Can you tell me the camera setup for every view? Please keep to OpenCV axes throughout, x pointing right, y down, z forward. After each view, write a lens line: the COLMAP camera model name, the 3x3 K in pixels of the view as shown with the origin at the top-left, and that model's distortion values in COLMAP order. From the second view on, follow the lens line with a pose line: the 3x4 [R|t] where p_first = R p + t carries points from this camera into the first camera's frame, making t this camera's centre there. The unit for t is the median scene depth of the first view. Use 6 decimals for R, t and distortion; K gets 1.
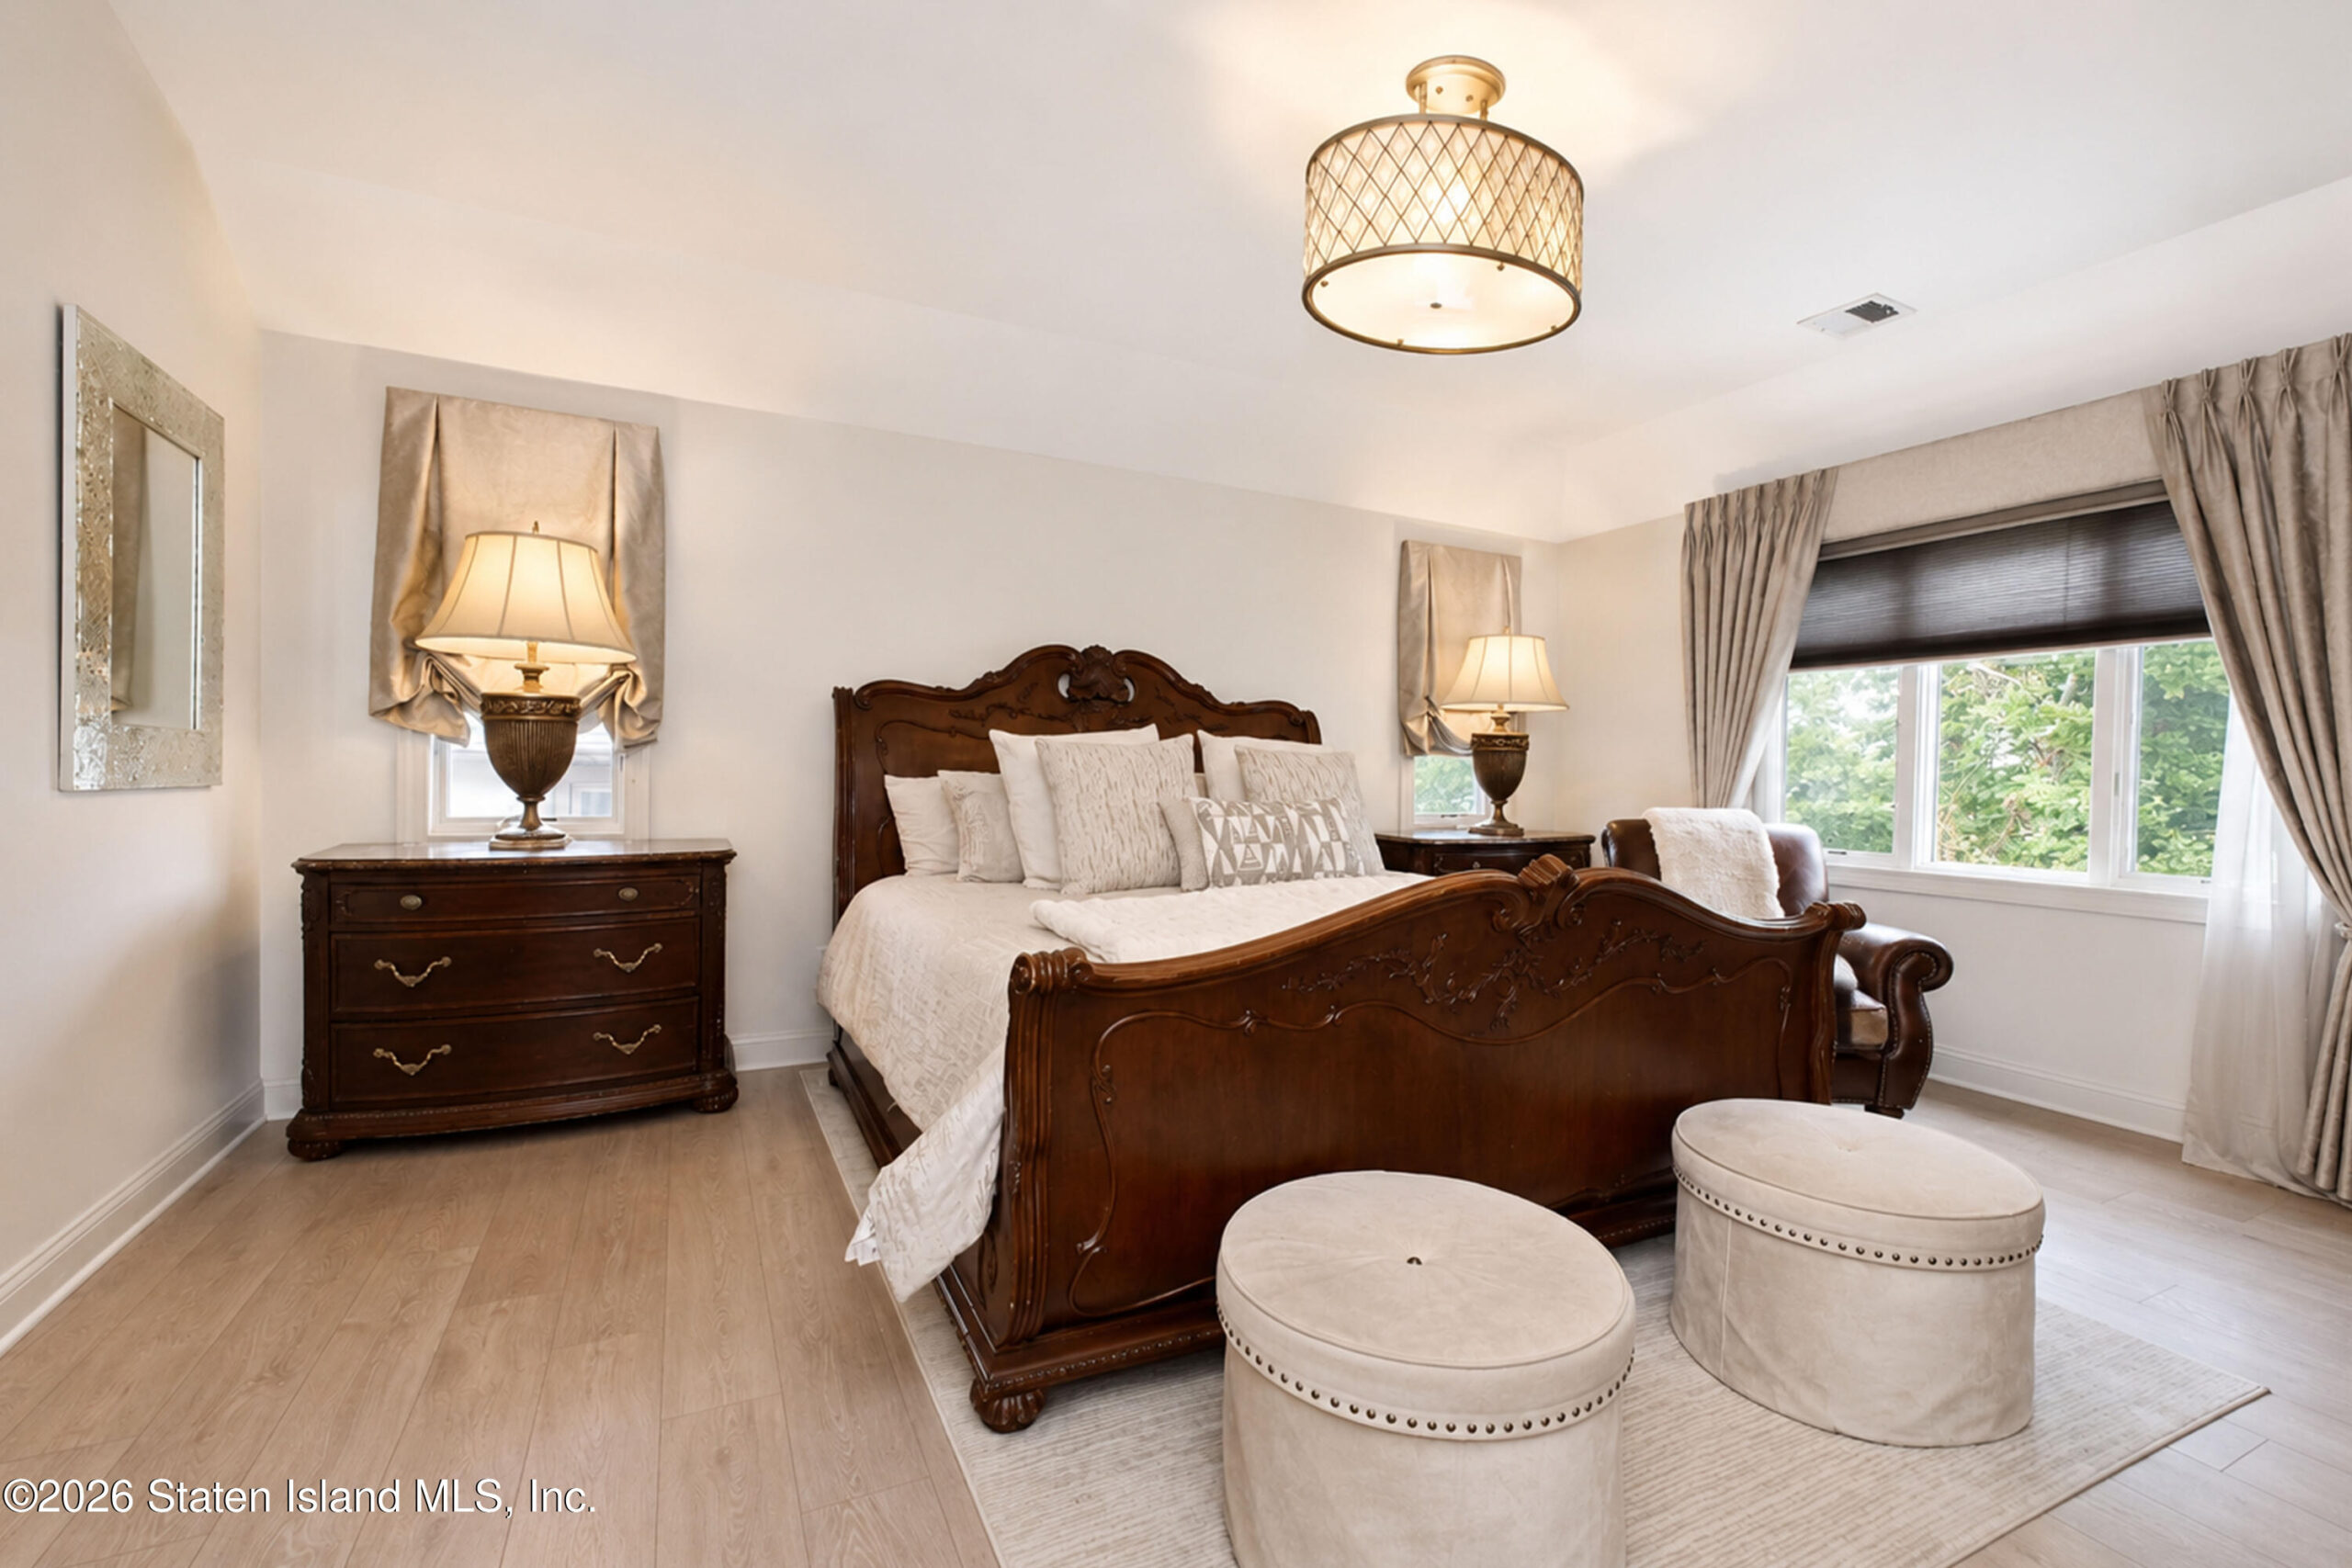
lens RADIAL K [[1018.2, 0, 1172.9], [0, 1018.2, 772.9], [0, 0, 1]] dist [-0.000877, -0.000206]
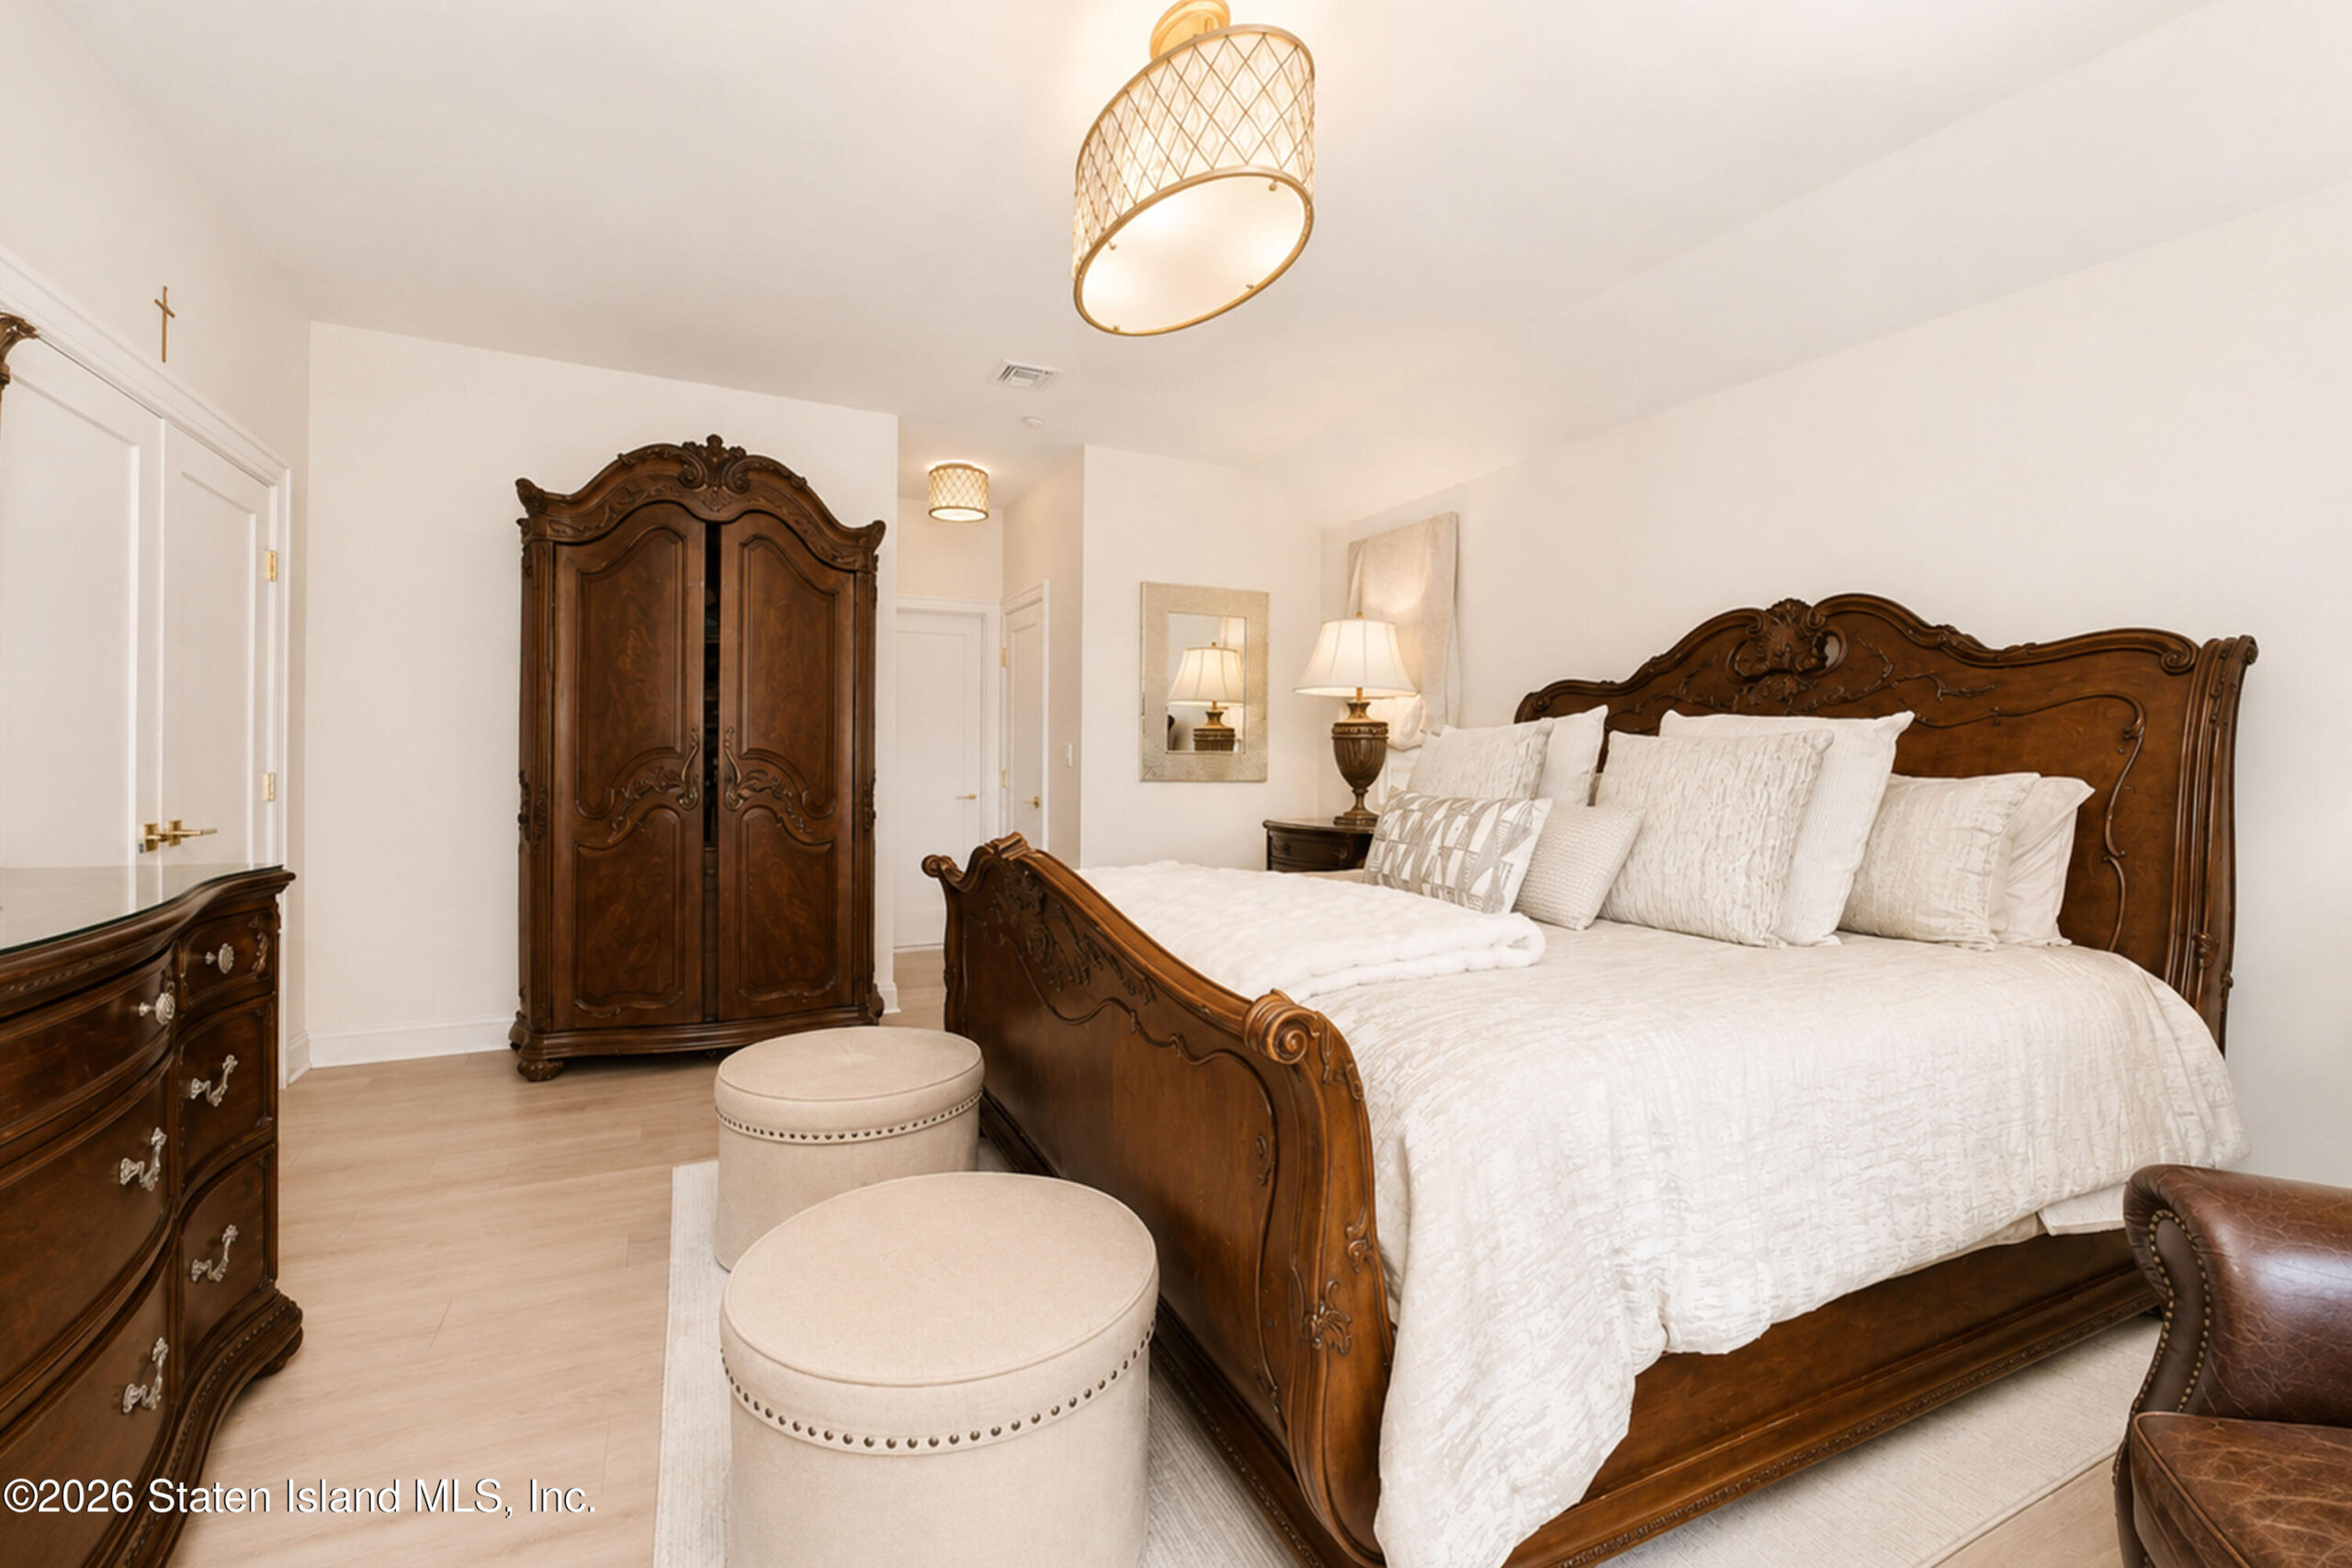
lens RADIAL K [[1018.2, 0, 1172.9], [0, 1018.2, 772.9], [0, 0, 1]] dist [-0.000877, -0.000206]
pose [[-0.008551, -0.014677, -0.999856, 0.703229], [-0.008116, 0.999860, -0.014607, 0.016190], [0.999931, 0.007990, -0.008669, 0.587816]]
